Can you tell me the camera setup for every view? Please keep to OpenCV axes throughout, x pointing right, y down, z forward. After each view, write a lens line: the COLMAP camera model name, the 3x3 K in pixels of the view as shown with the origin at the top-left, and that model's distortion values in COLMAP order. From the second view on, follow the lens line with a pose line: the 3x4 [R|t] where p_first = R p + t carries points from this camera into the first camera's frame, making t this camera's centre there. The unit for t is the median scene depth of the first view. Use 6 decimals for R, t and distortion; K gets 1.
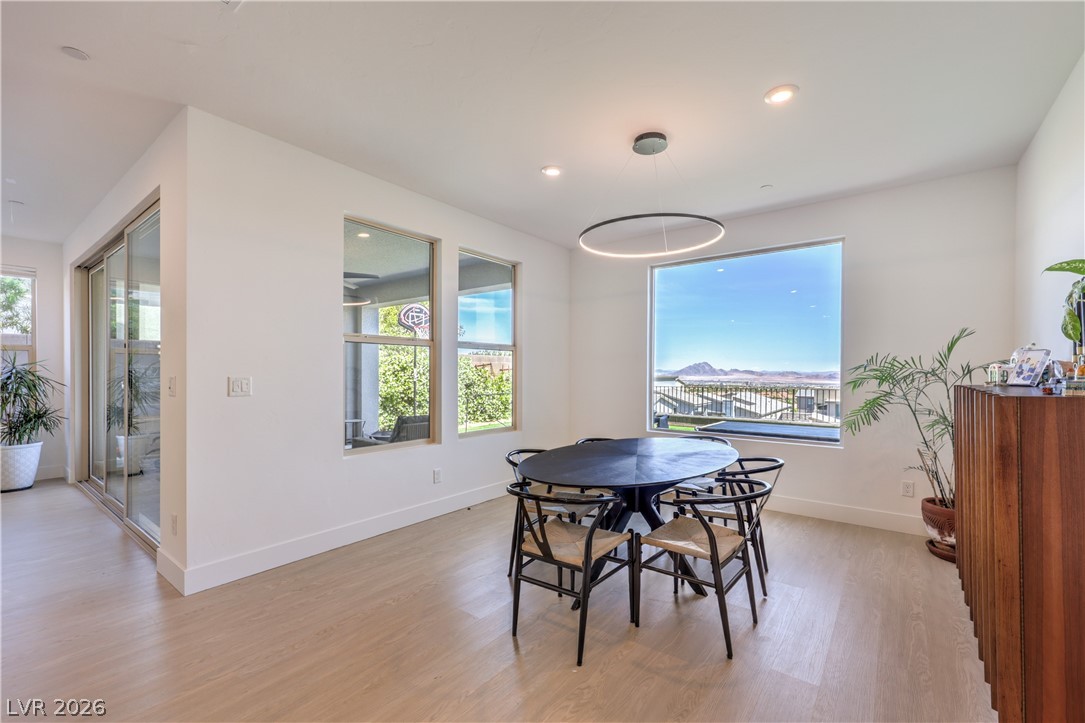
lens RADIAL K [[456.6, 0, 522.9], [0, 456.6, 371.7], [0, 0, 1]] dist [-0.002228, 0.001006]
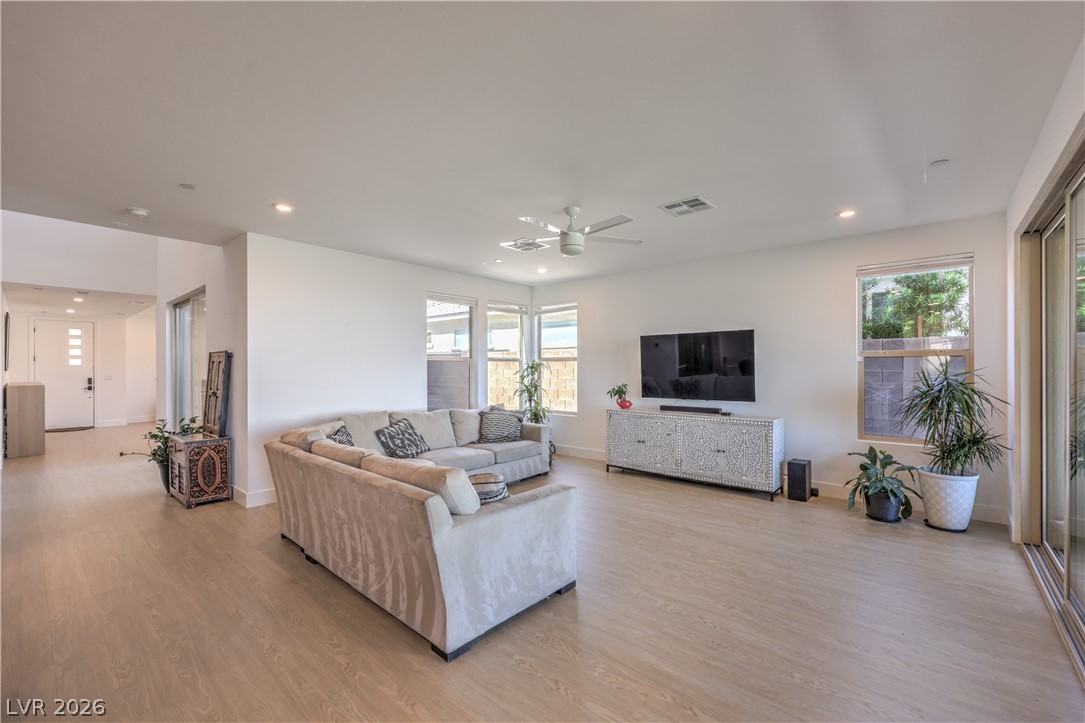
lens RADIAL K [[456.6, 0, 580.2], [0, 456.6, 368.1], [0, 0, 1]] dist [-0.002228, 0.001006]
pose [[0.008904, -0.000446, -0.999960, -0.295866], [-0.002440, 0.999997, -0.000468, -0.023994], [0.999957, 0.002444, 0.008903, 0.325368]]
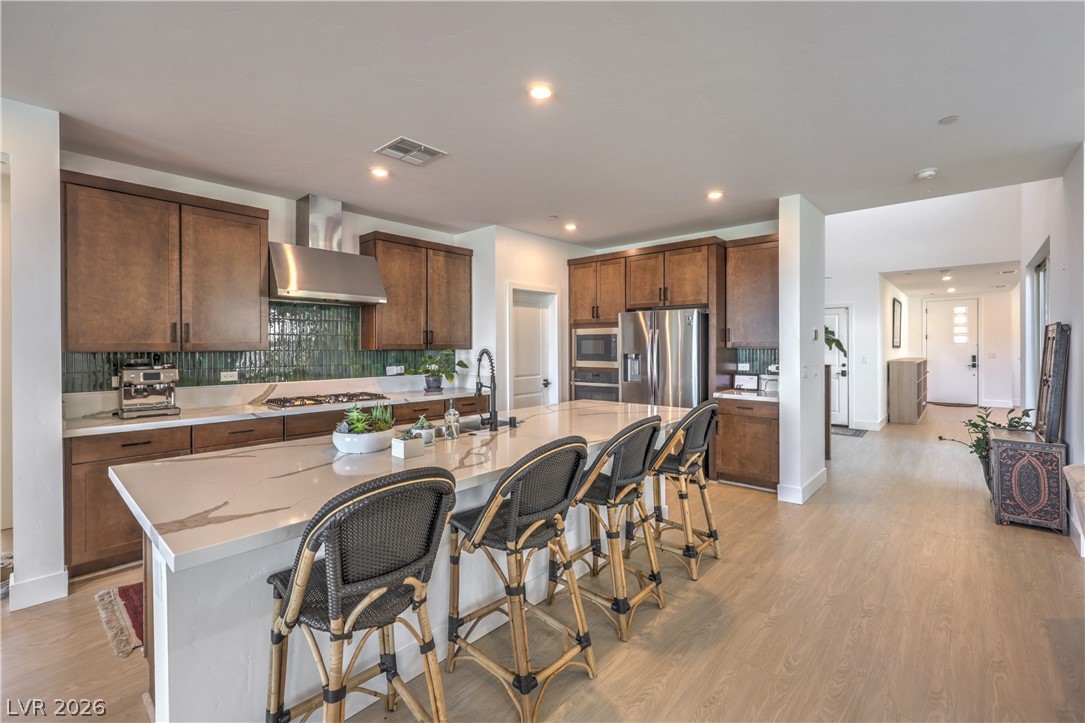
lens RADIAL K [[456.6, 0, 519.8], [0, 456.6, 351.5], [0, 0, 1]] dist [-0.002228, 0.001006]
pose [[-0.996651, 0.003693, 0.081684, -0.504510], [0.004763, 0.999905, 0.012907, -0.027778], [-0.081629, 0.013253, -0.996575, 0.330692]]
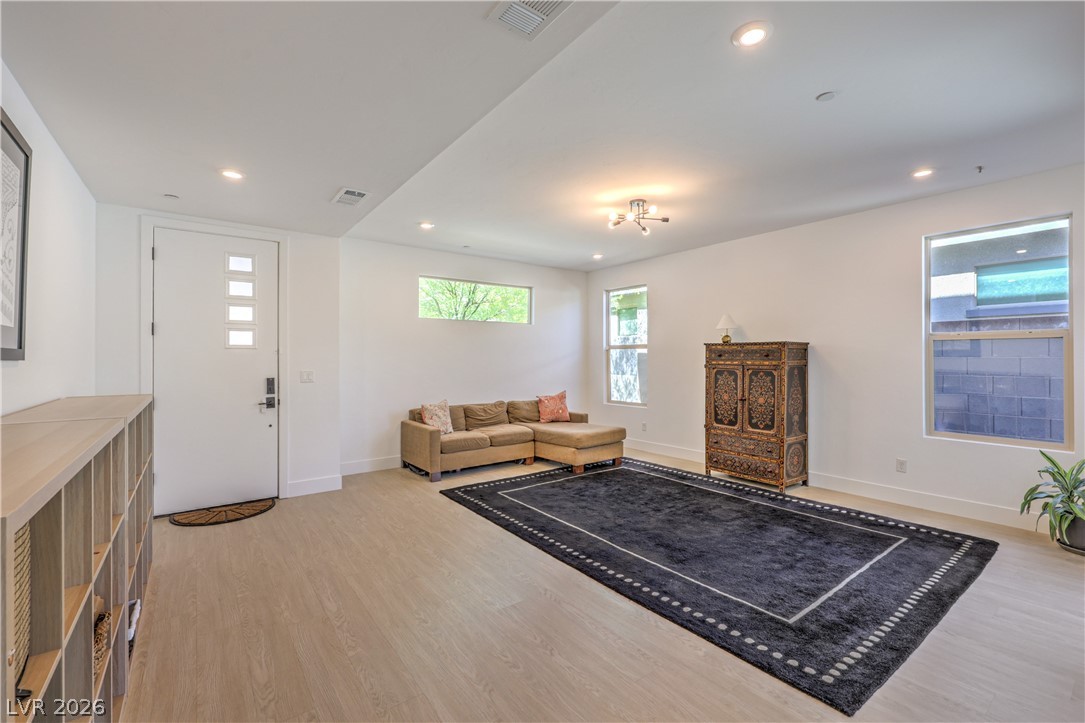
lens RADIAL K [[456.6, 0, 541.2], [0, 456.6, 360.9], [0, 0, 1]] dist [-0.002228, 0.001006]
pose [[-0.234610, 0.004668, -0.972078, -1.606953], [-0.002469, 0.999982, 0.005398, -0.013205], [0.972086, 0.003666, -0.234594, -1.113596]]
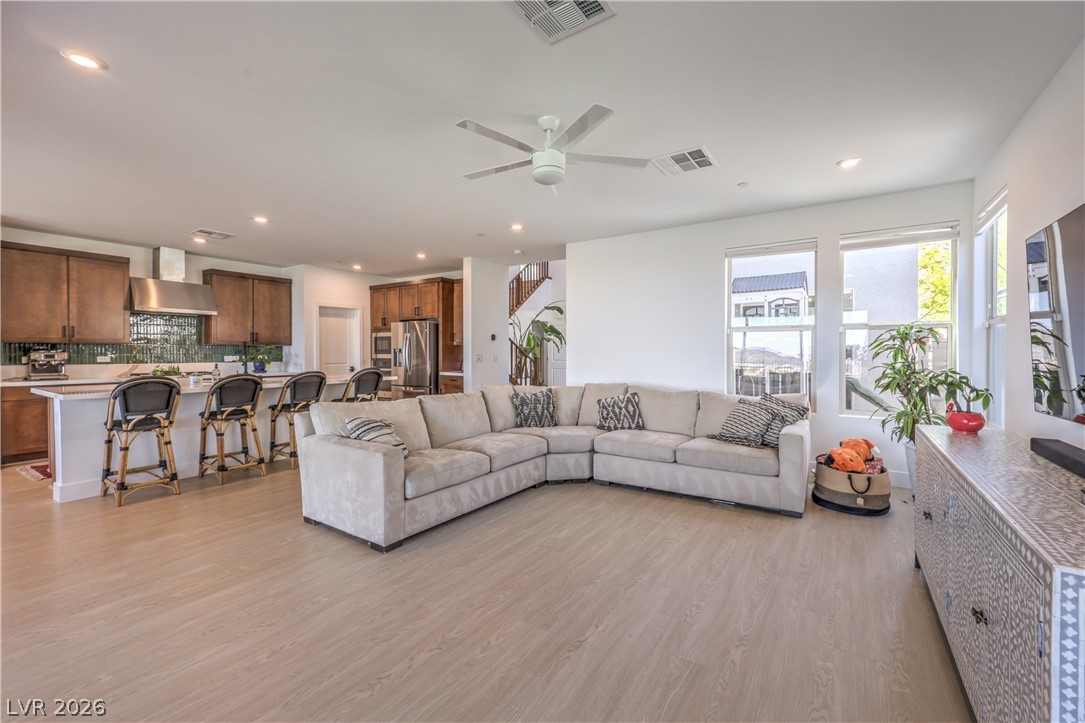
lens RADIAL K [[456.6, 0, 536.6], [0, 456.6, 359.9], [0, 0, 1]] dist [-0.002228, 0.001006]
pose [[-0.997410, 0.001500, -0.071915, -1.010756], [0.000140, 0.999821, 0.018907, -0.001509], [0.071931, 0.018848, -0.997232, 0.894958]]
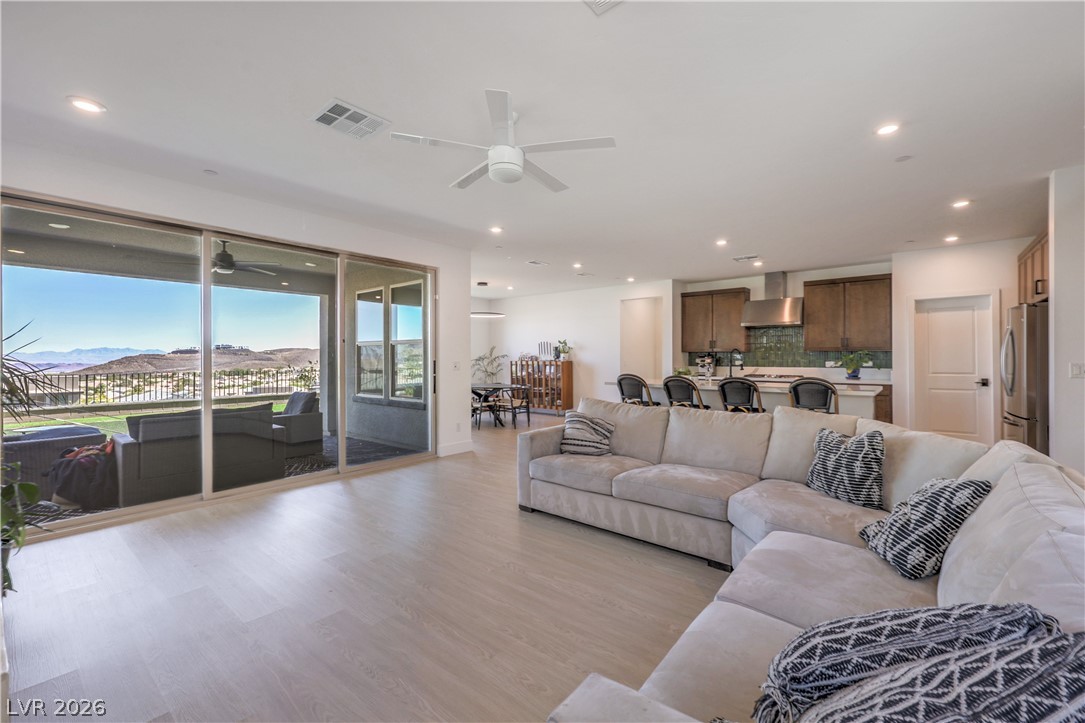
lens RADIAL K [[456.6, 0, 565.8], [0, 456.6, 354.6], [0, 0, 1]] dist [-0.002228, 0.001006]
pose [[-0.000622, 0.006440, 0.999979, -1.599766], [0.000947, 0.999979, -0.006440, -0.001379], [-0.999999, 0.000943, -0.000628, 0.262984]]
